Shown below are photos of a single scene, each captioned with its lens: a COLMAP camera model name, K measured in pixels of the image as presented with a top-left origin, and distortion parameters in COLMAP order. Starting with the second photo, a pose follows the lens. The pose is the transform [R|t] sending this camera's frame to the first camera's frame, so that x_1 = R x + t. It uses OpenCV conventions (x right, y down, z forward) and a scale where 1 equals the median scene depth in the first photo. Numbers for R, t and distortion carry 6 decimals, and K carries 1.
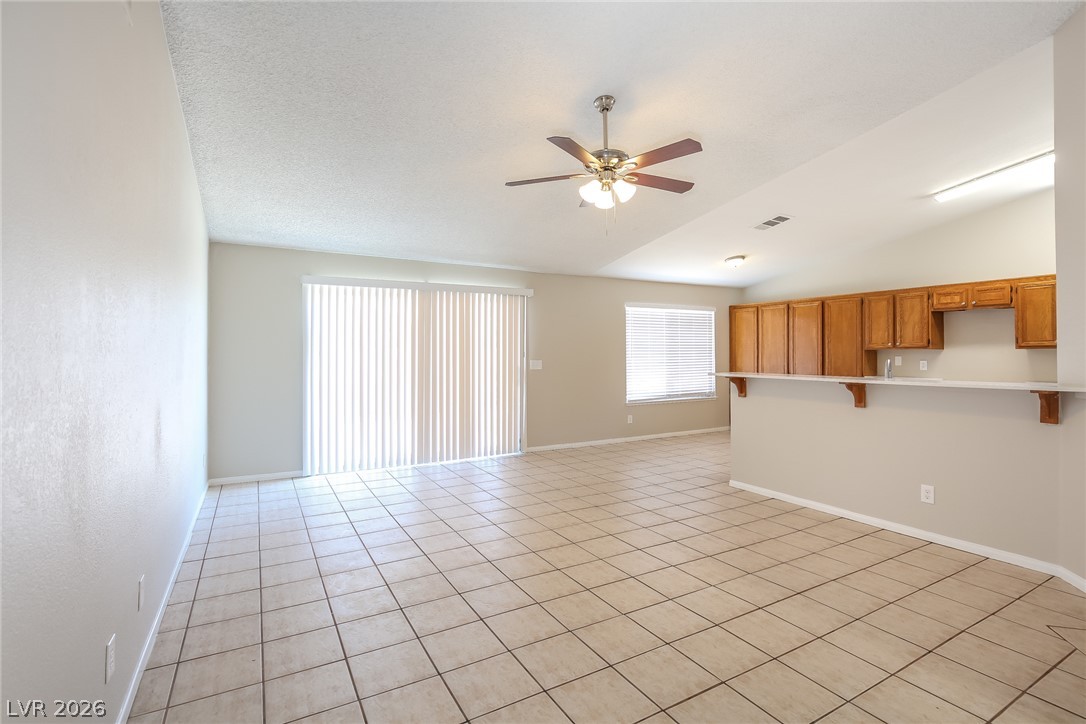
lens RADIAL K [[514.9, 0, 548.6], [0, 514.9, 356.0], [0, 0, 1]] dist [-0.017398, 0.000894]
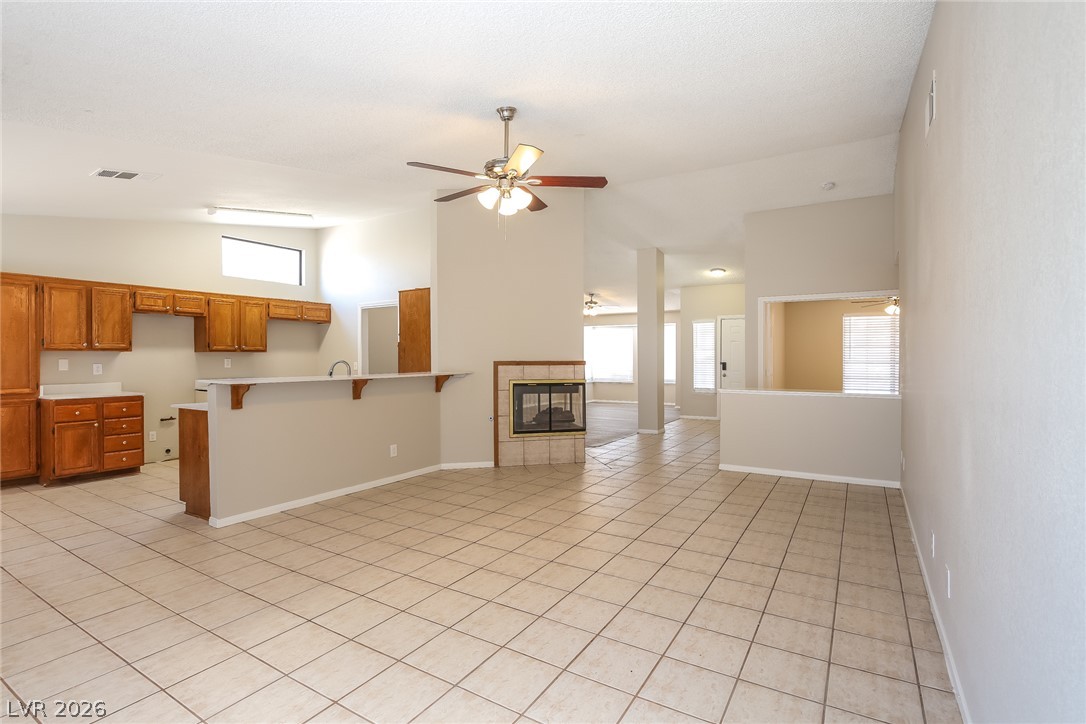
lens RADIAL K [[514.9, 0, 548.6], [0, 514.9, 356.0], [0, 0, 1]] dist [-0.017398, 0.000894]
pose [[-0.481694, 0.001439, 0.876338, -0.571600], [0.002948, 0.999996, -0.000022, -0.002659], [-0.876334, 0.002573, -0.481697, 0.960160]]
